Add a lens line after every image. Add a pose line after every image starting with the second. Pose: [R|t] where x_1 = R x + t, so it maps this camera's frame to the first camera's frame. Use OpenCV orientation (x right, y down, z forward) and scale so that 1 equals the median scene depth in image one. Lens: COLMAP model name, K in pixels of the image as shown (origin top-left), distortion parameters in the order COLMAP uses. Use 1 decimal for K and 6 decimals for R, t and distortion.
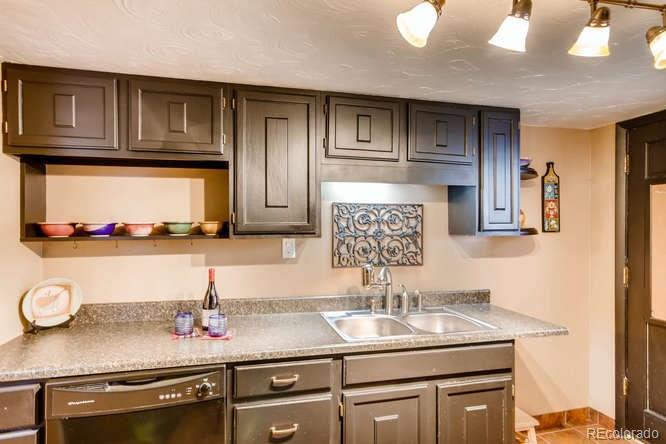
lens RADIAL K [[366.4, 0, 333.0], [0, 366.4, 222.0], [0, 0, 1]] dist [0.001933, 0.000672]
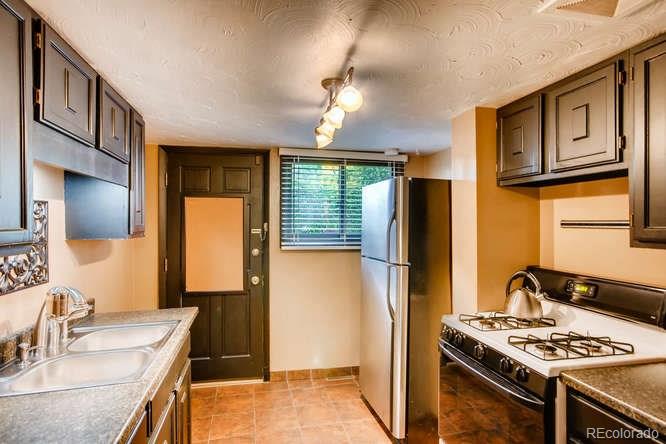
lens RADIAL K [[366.4, 0, 333.0], [0, 366.4, 222.0], [0, 0, 1]] dist [0.001933, 0.000672]
pose [[0.011438, 0.000946, 0.999934, -0.503836], [-0.008146, 0.999966, -0.000853, -0.009661], [-0.999901, -0.008136, 0.011446, 0.411753]]
